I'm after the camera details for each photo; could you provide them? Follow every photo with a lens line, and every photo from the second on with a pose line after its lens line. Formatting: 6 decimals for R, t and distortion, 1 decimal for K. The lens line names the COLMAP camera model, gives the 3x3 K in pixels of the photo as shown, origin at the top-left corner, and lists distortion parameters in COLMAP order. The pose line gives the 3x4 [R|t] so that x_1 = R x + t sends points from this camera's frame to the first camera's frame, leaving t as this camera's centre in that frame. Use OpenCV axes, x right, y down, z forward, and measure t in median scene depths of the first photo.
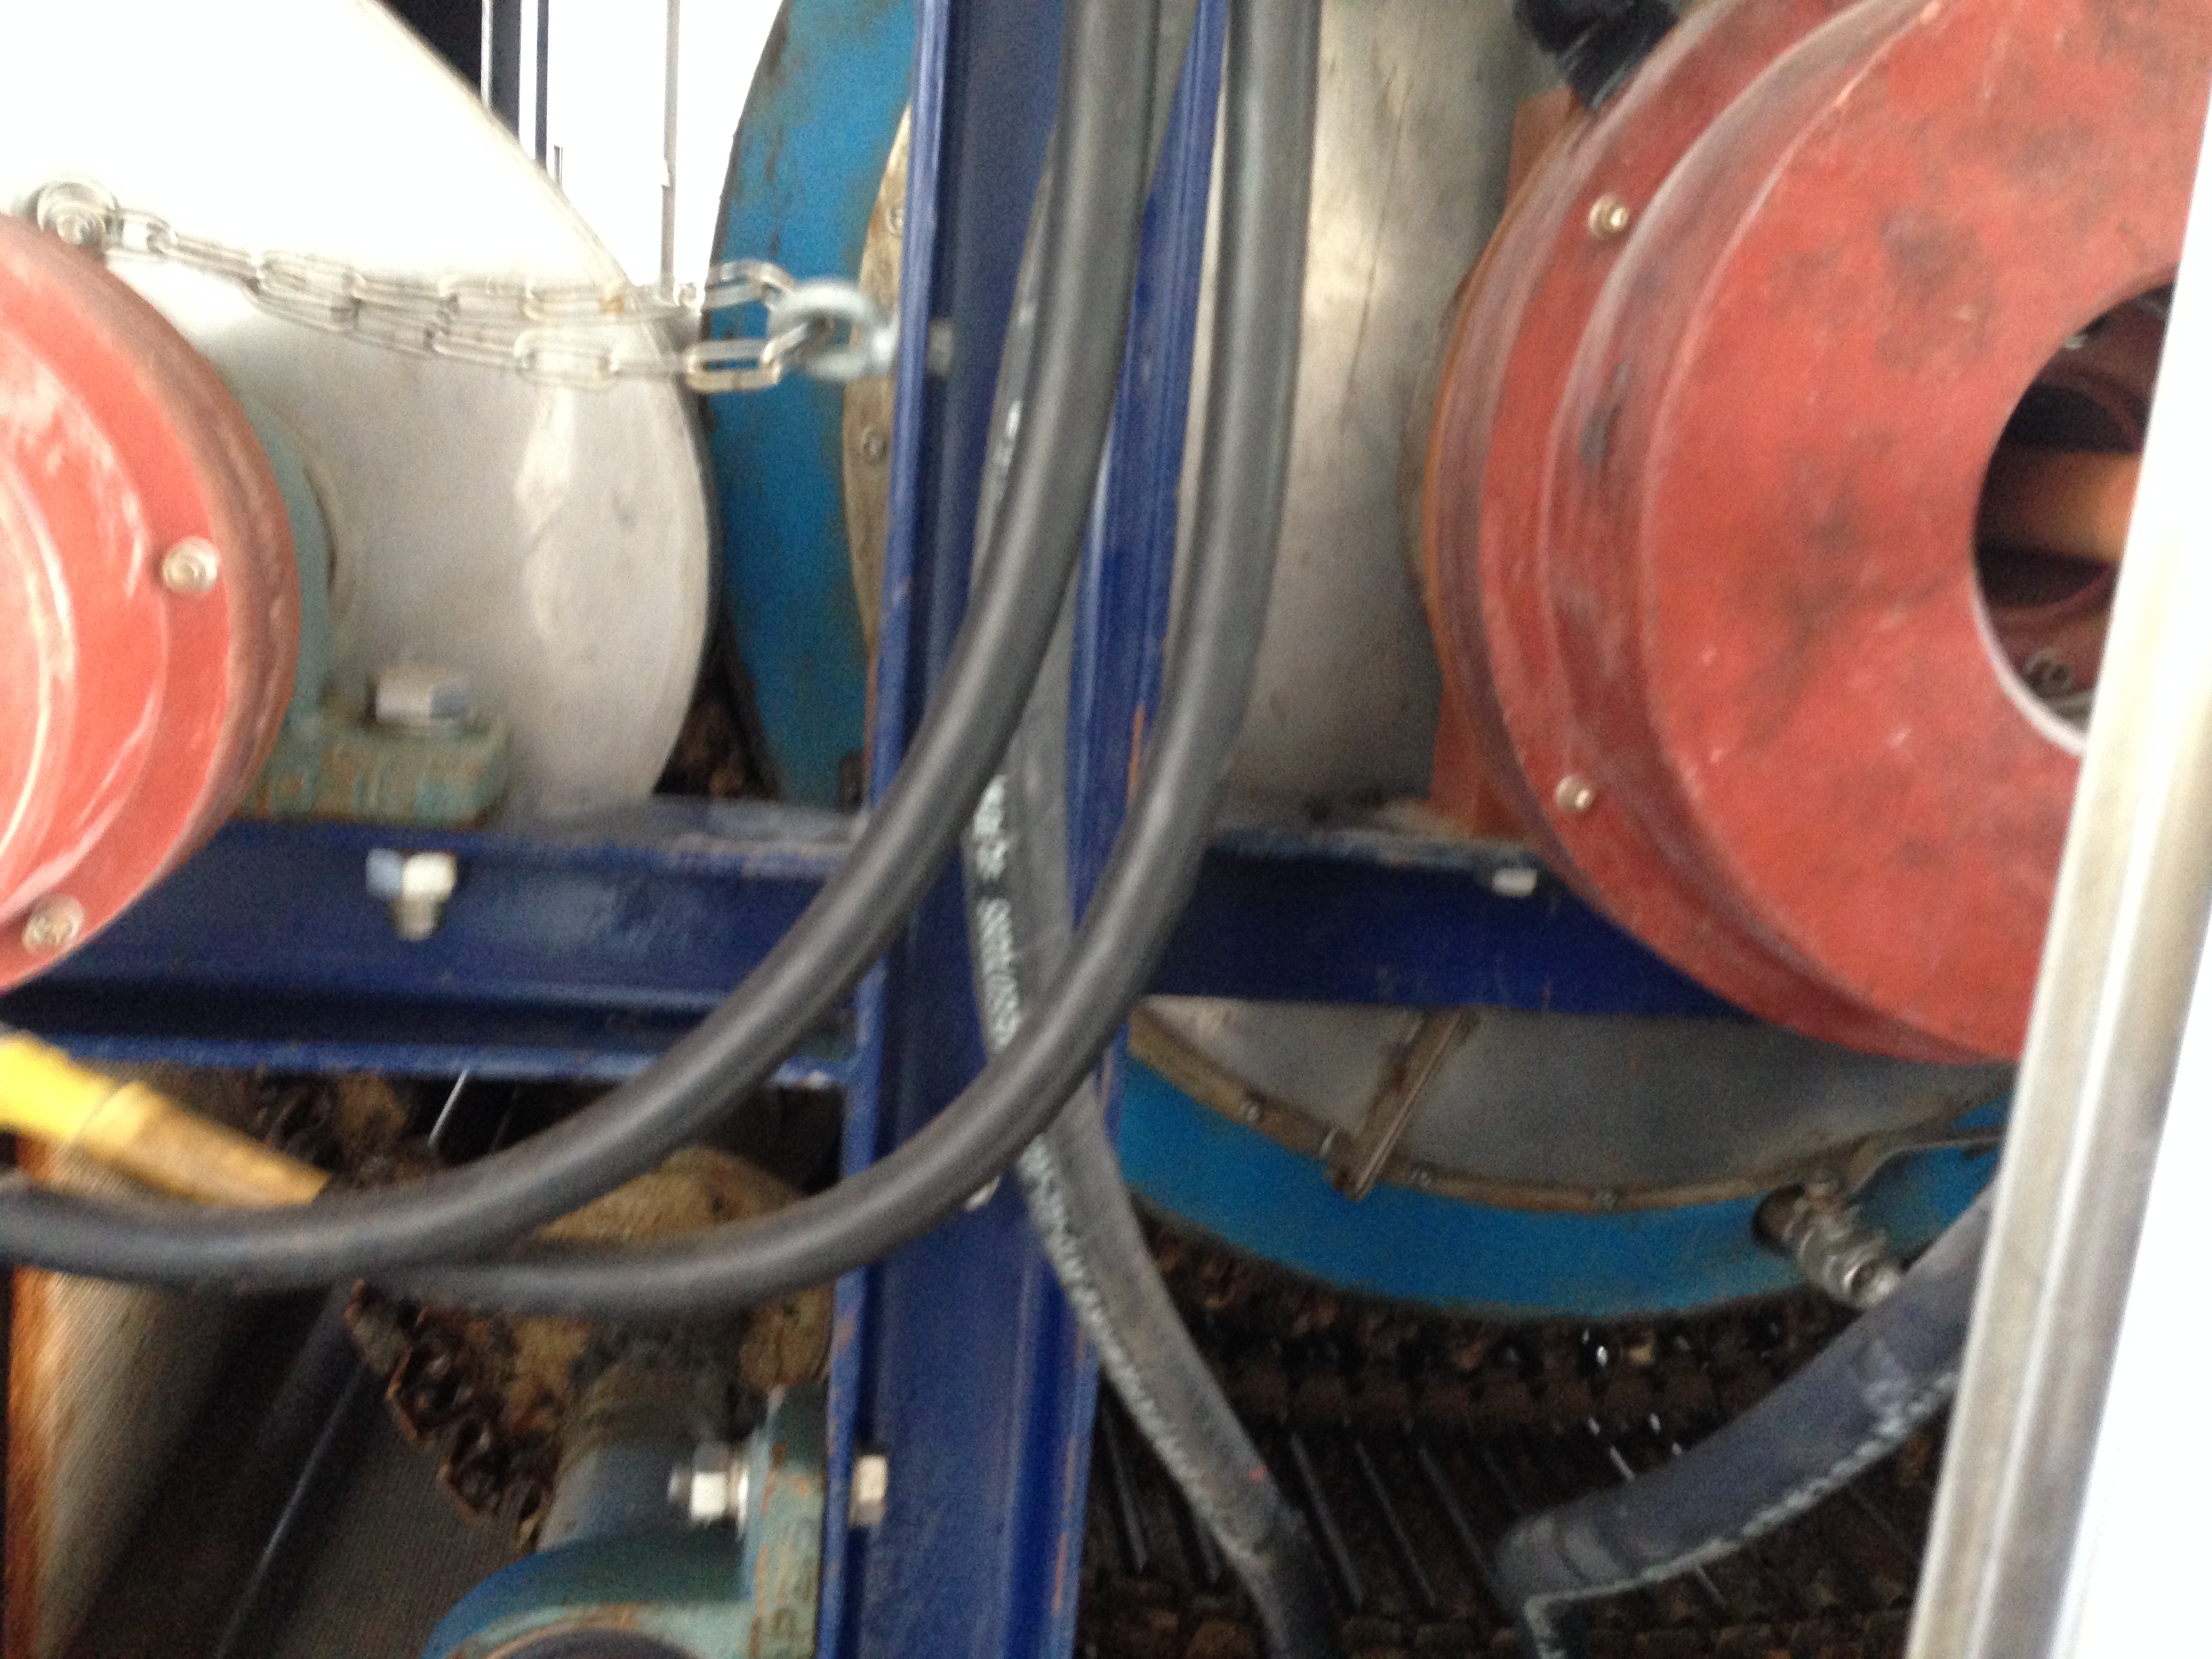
lens RADIAL K [[2052.6, 0, 1095.2], [0, 2052.6, 836.7], [0, 0, 1]] dist [0.147489, -0.264057]
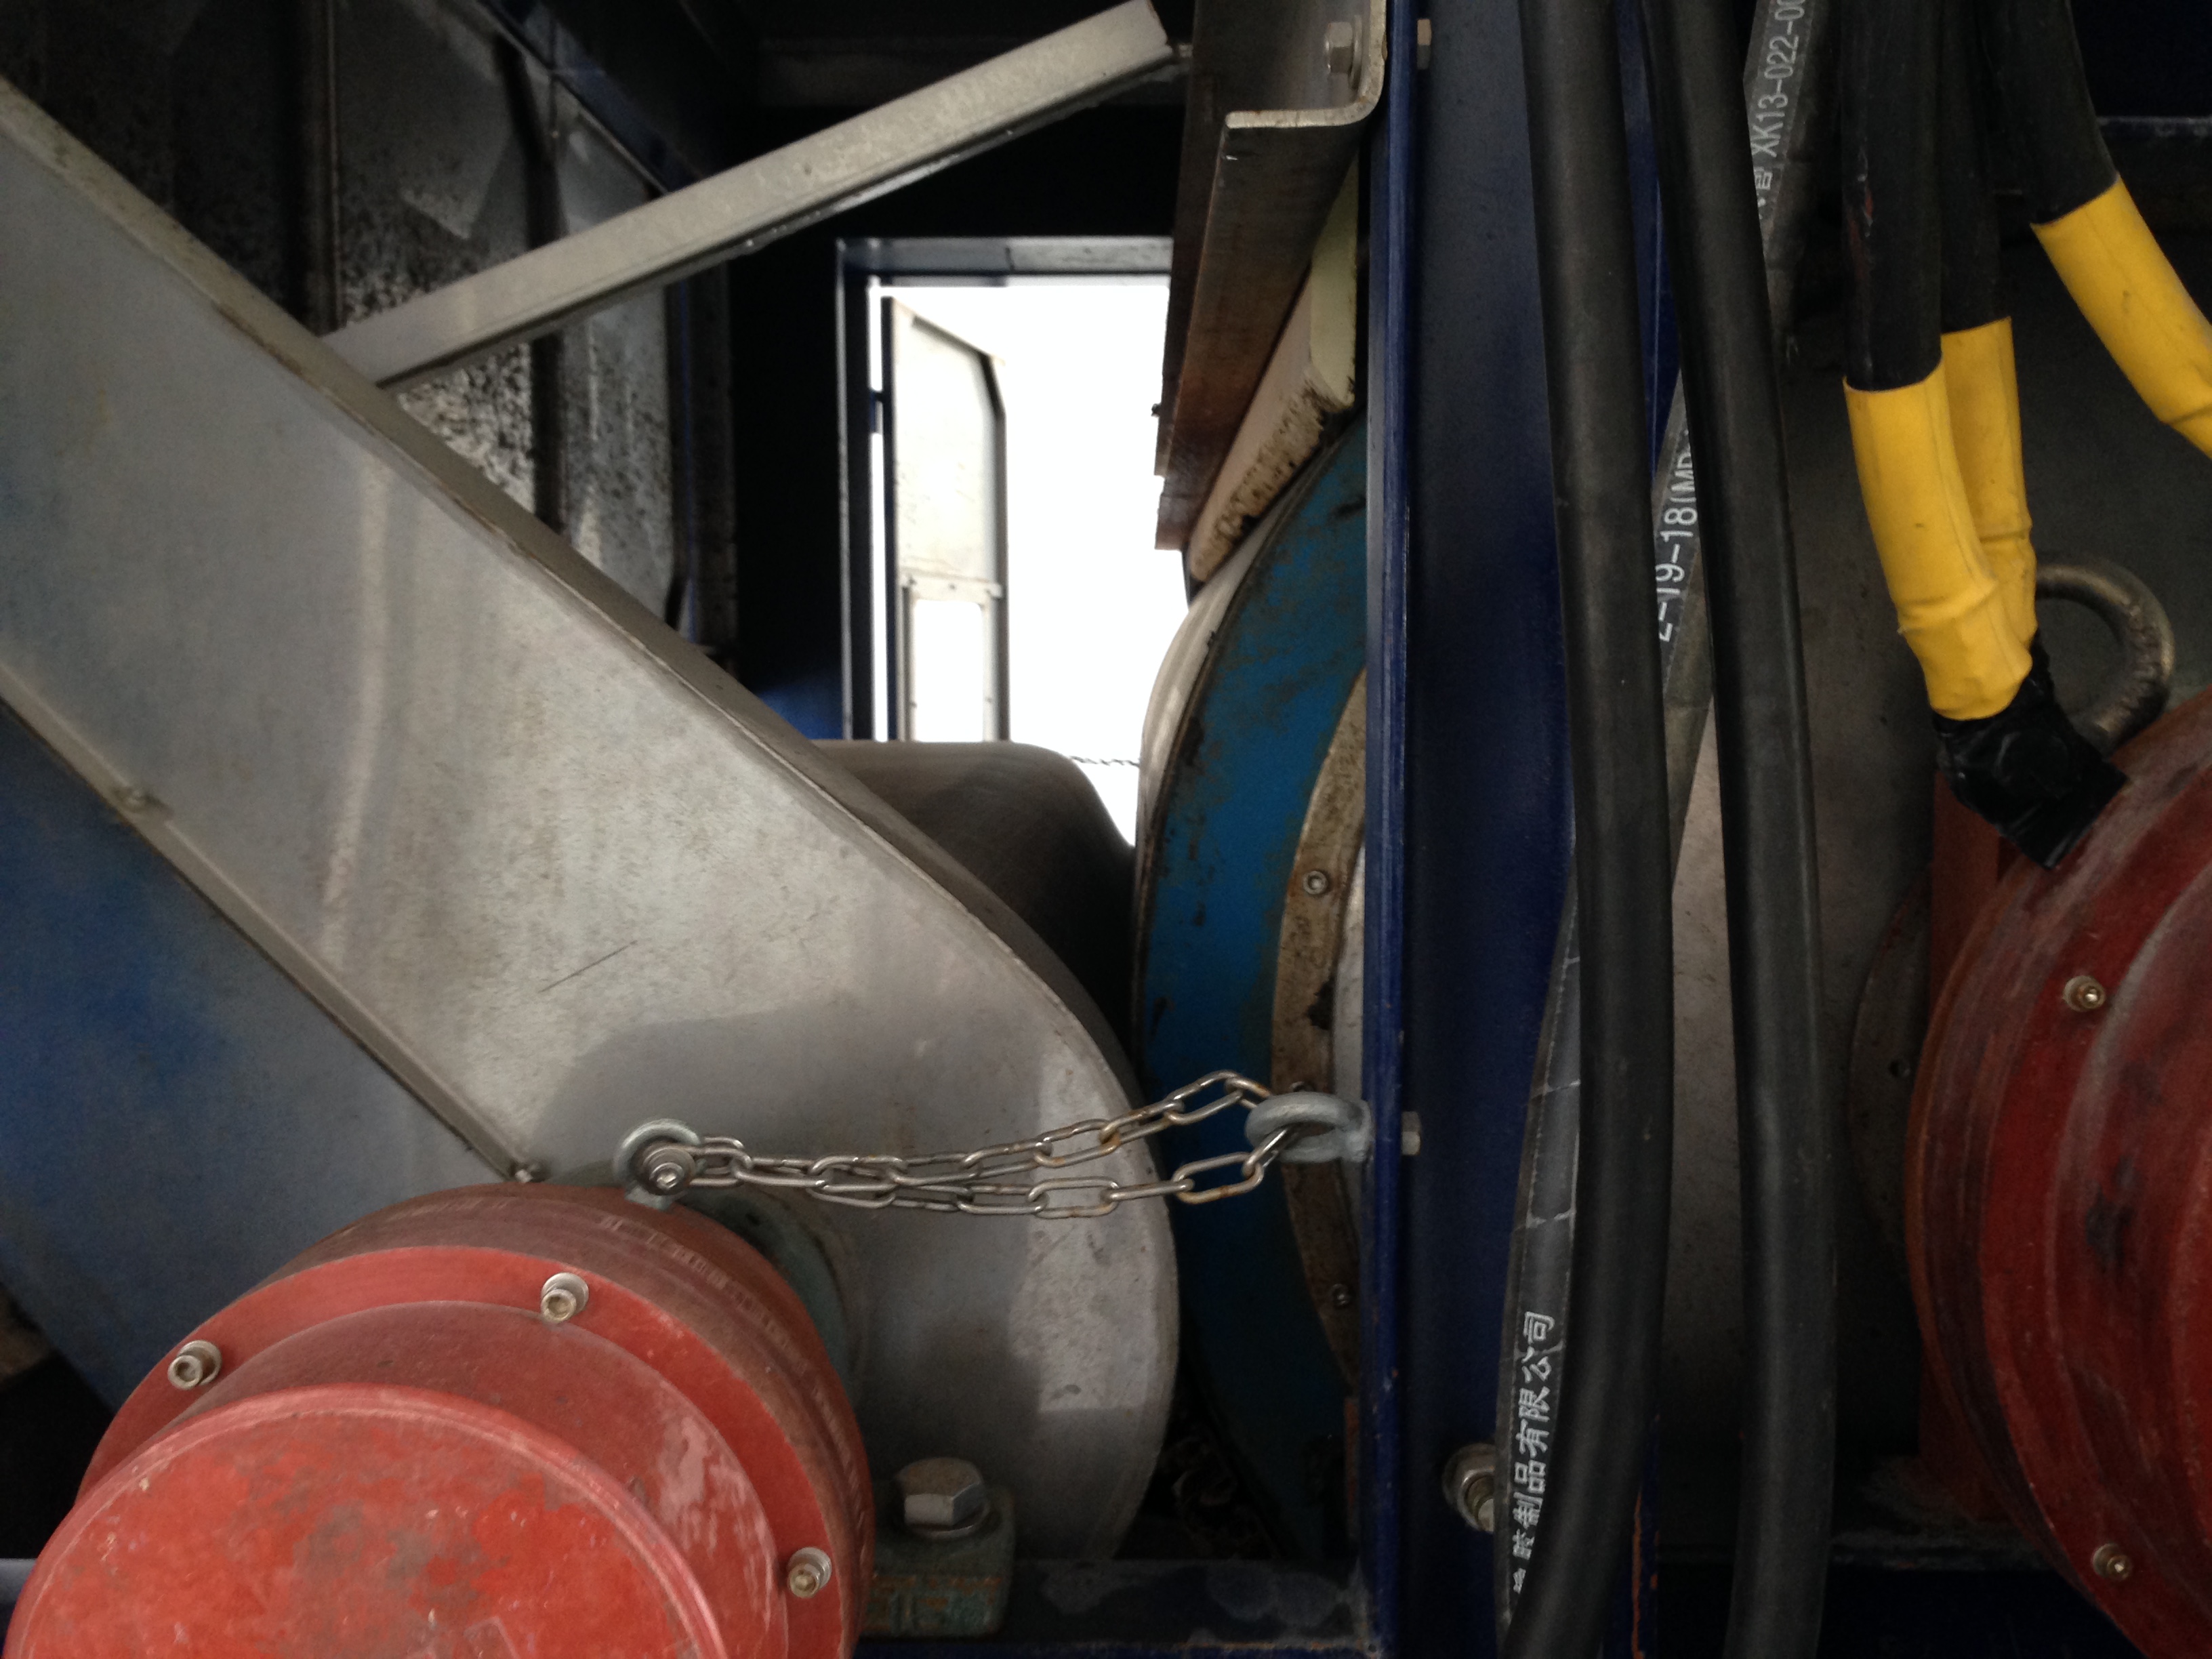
lens RADIAL K [[2075.7, 0, 1107.9], [0, 2075.7, 843.8], [0, 0, 1]] dist [0.136894, -0.287072]
pose [[0.986996, -0.073386, -0.143012, -0.066581], [0.052047, 0.987674, -0.147616, -0.240225], [0.152083, 0.138253, 0.978651, -0.076389]]
